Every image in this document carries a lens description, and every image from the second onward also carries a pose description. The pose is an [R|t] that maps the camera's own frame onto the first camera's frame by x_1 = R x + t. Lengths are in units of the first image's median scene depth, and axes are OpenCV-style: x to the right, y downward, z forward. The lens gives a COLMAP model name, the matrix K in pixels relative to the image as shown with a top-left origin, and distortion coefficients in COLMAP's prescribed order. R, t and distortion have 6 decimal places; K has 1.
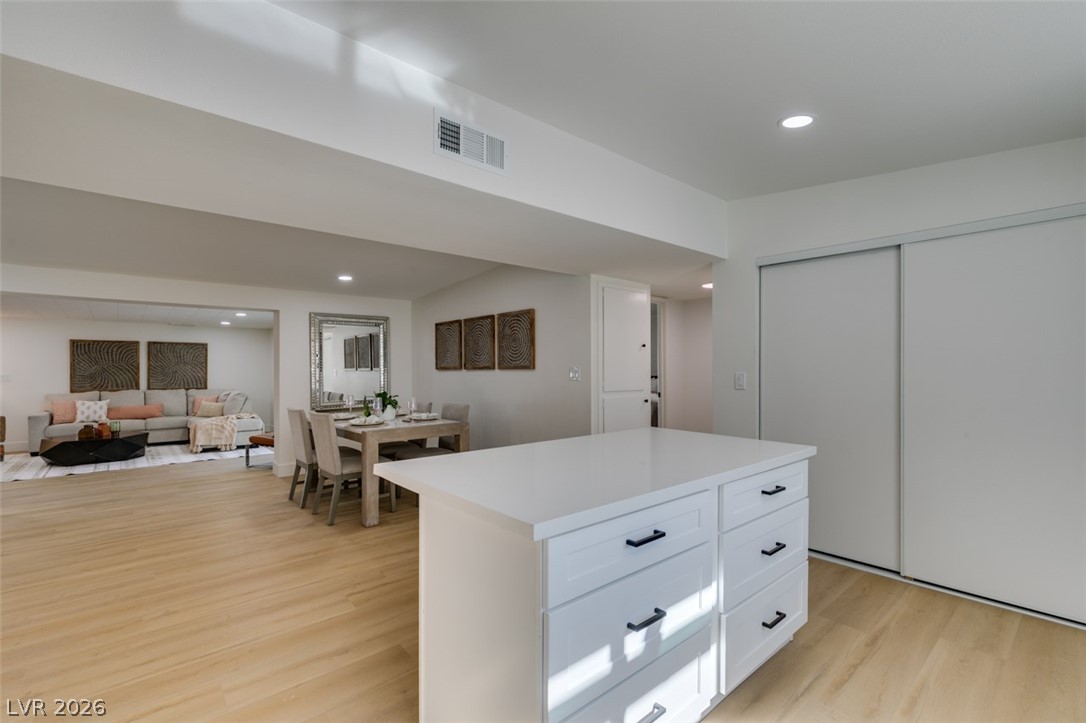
lens RADIAL K [[487.6, 0, 538.6], [0, 487.6, 366.8], [0, 0, 1]] dist [0.009050, -0.000314]
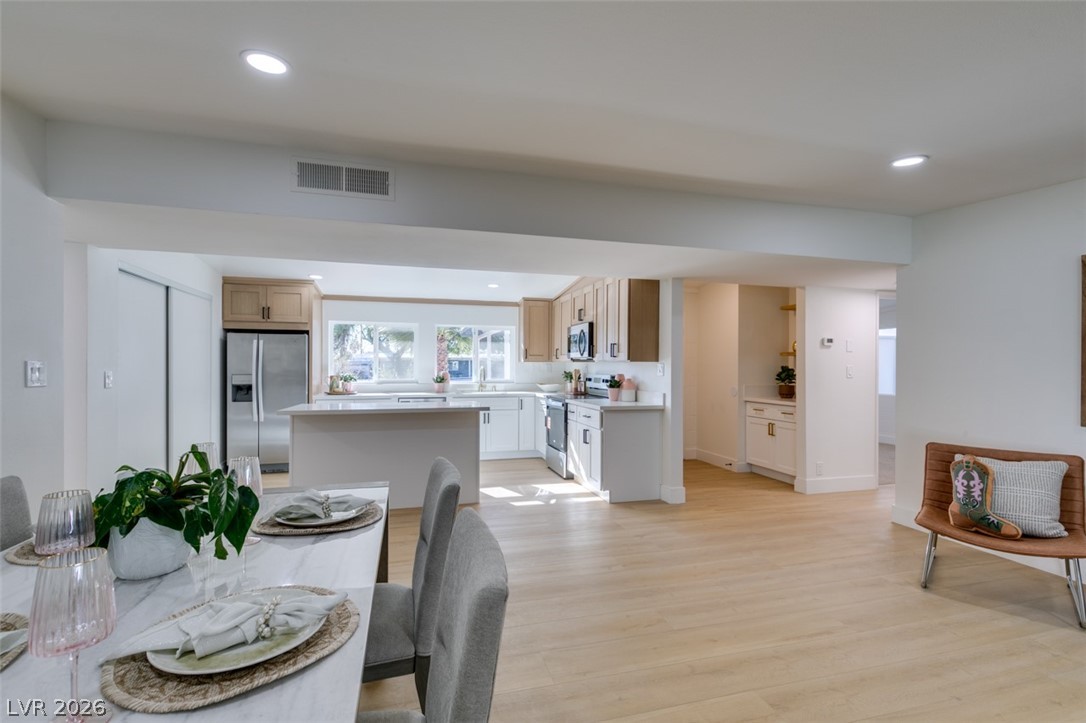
lens RADIAL K [[487.6, 0, 538.6], [0, 487.6, 366.8], [0, 0, 1]] dist [0.009050, -0.000314]
pose [[-0.910394, 0.007595, 0.413673, -1.037249], [0.006967, 0.999971, -0.003028, 0.007448], [-0.413684, 0.000126, -0.910420, 2.033968]]
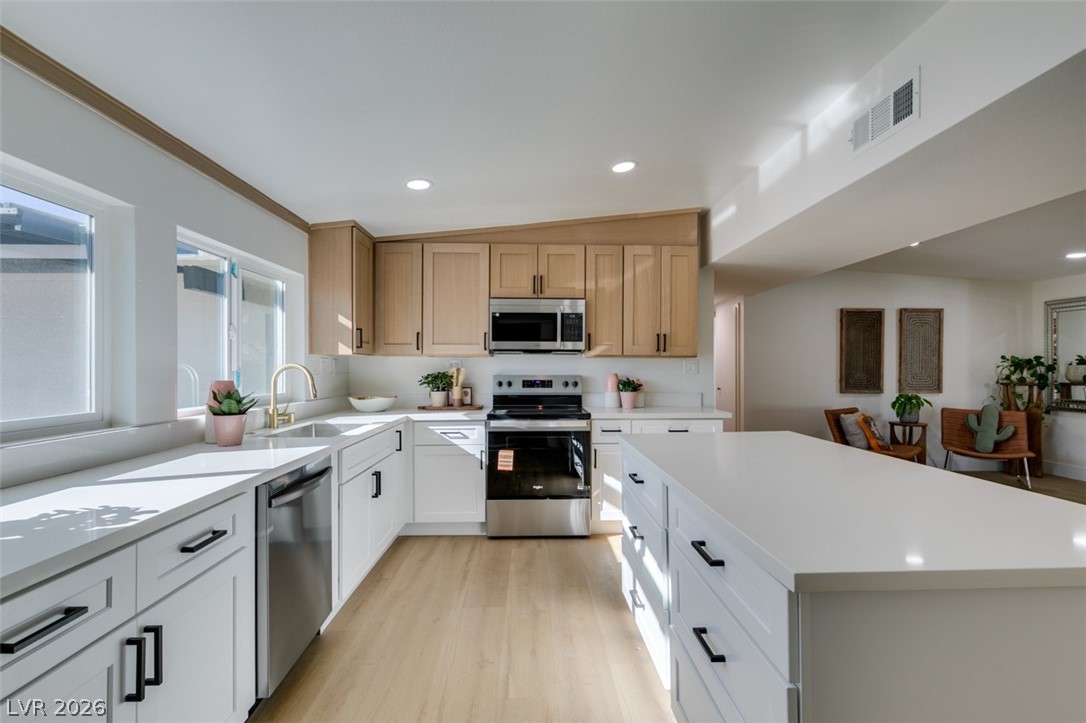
lens RADIAL K [[487.6, 0, 538.6], [0, 487.6, 366.8], [0, 0, 1]] dist [0.009050, -0.000314]
pose [[-0.611915, 0.012730, -0.790821, 0.799967], [0.007853, 0.999919, 0.010019, -0.004229], [0.790884, -0.000080, -0.611966, 0.854449]]
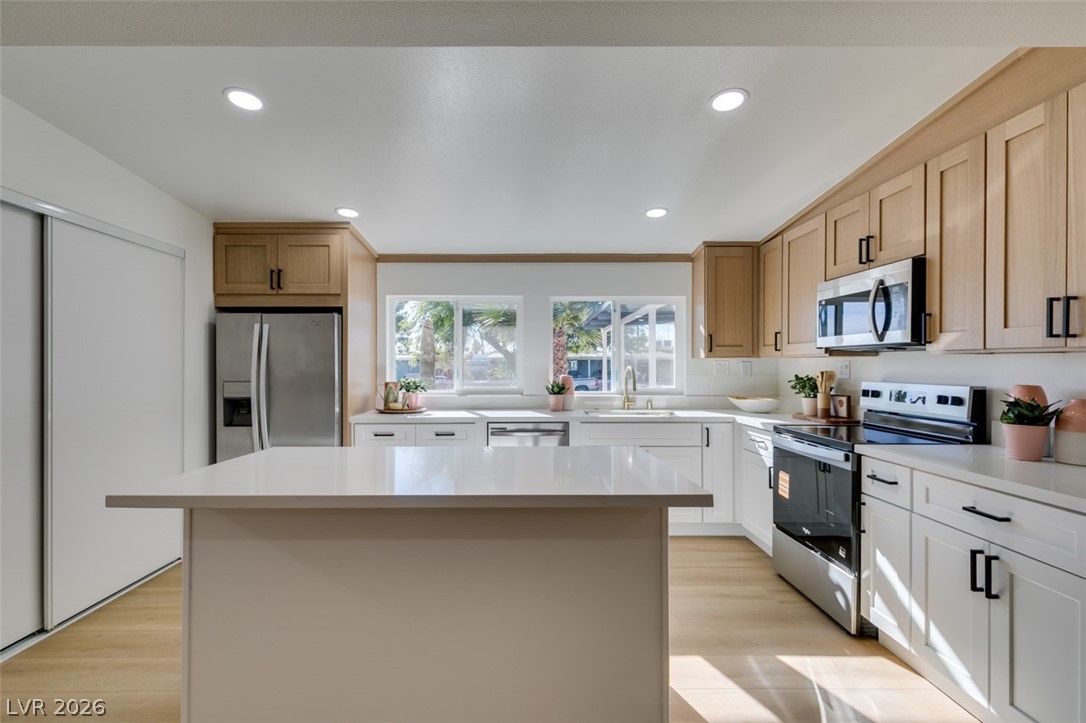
lens RADIAL K [[495.1, 0, 537.4], [0, 495.1, 365.4], [0, 0, 1]] dist [0.007786, -0.000431]
pose [[-0.785242, 0.012230, 0.619068, -0.410449], [0.009934, 0.999925, -0.007154, 0.001183], [-0.619109, 0.000532, -0.785305, 1.165830]]
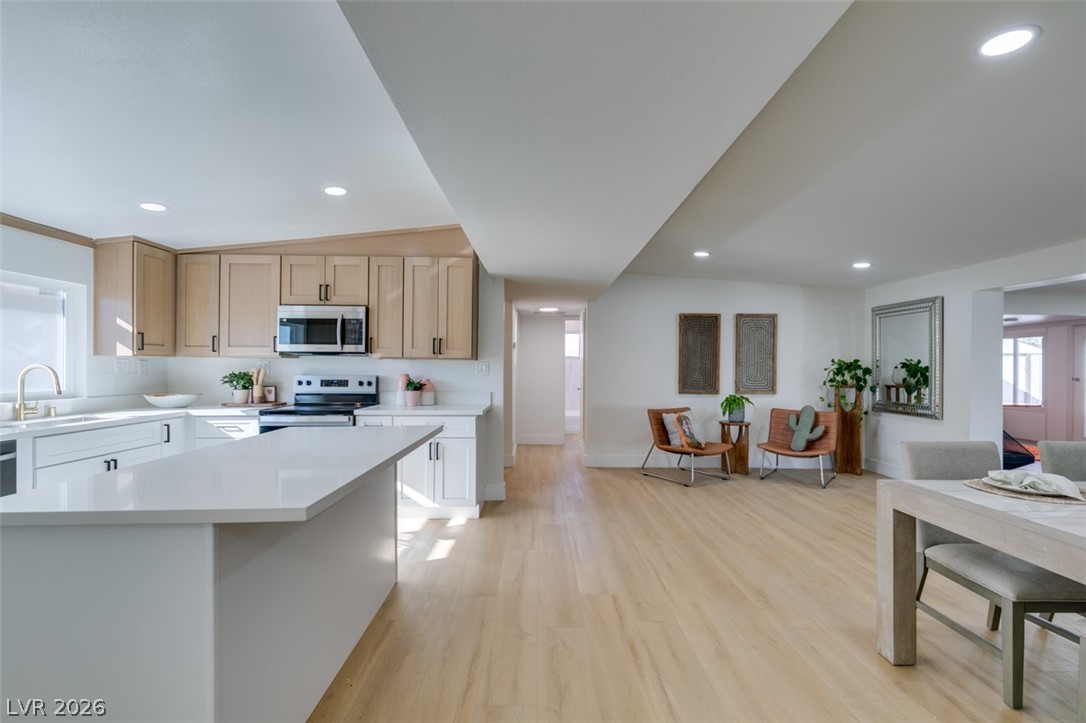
lens RADIAL K [[495.1, 0, 537.4], [0, 495.1, 365.4], [0, 0, 1]] dist [0.007786, -0.000431]
pose [[-0.626213, 0.007271, -0.779618, 0.488467], [0.003261, 0.999972, 0.006707, -0.005047], [0.779645, 0.001658, -0.626219, 1.499912]]
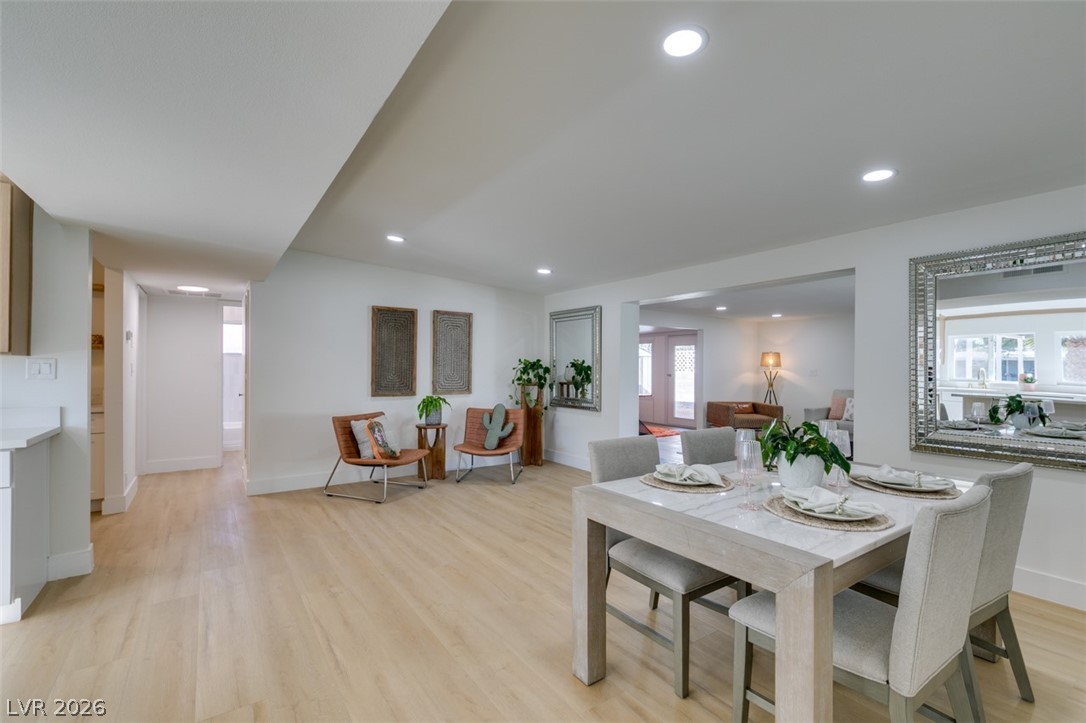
lens RADIAL K [[491.9, 0, 543.1], [0, 491.9, 365.6], [0, 0, 1]] dist [-0.002036, -0.001497]
pose [[-0.080419, 0.008857, -0.996722, 0.246507], [-0.001852, 0.999957, 0.009035, -0.003403], [0.996759, 0.002573, -0.080399, 1.437369]]
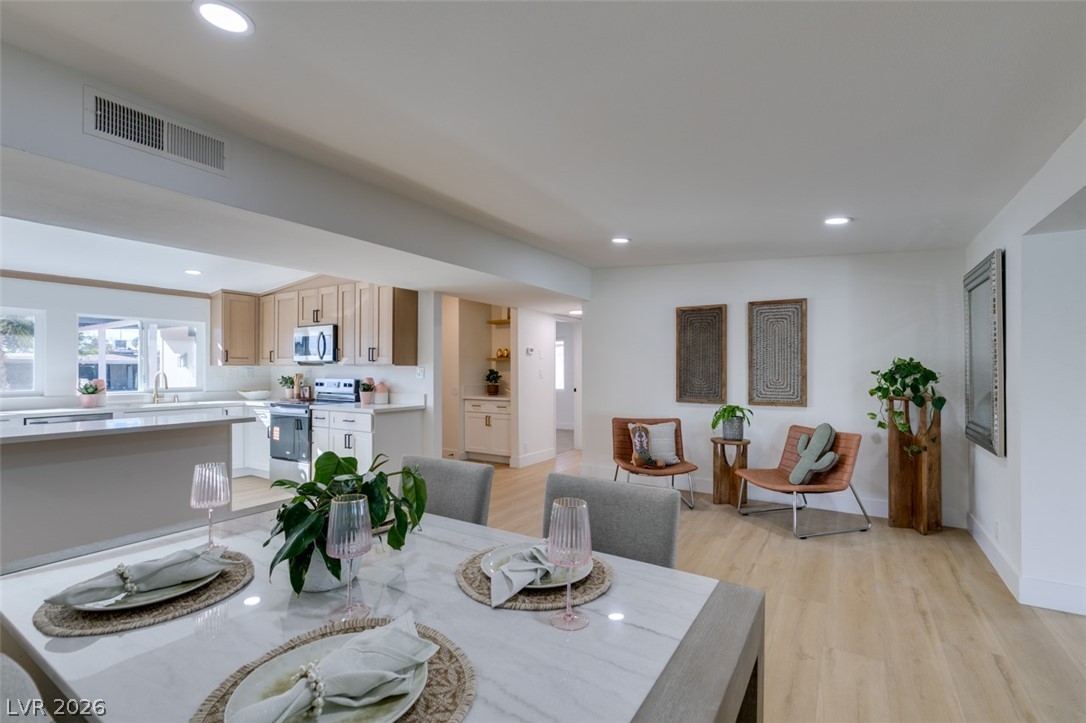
lens RADIAL K [[491.9, 0, 543.1], [0, 491.9, 365.6], [0, 0, 1]] dist [-0.002036, -0.001497]
pose [[-0.951994, 0.010828, -0.305924, -0.587979], [0.012962, 0.999904, -0.004947, 0.002794], [0.305841, -0.008675, -0.952043, 2.243440]]
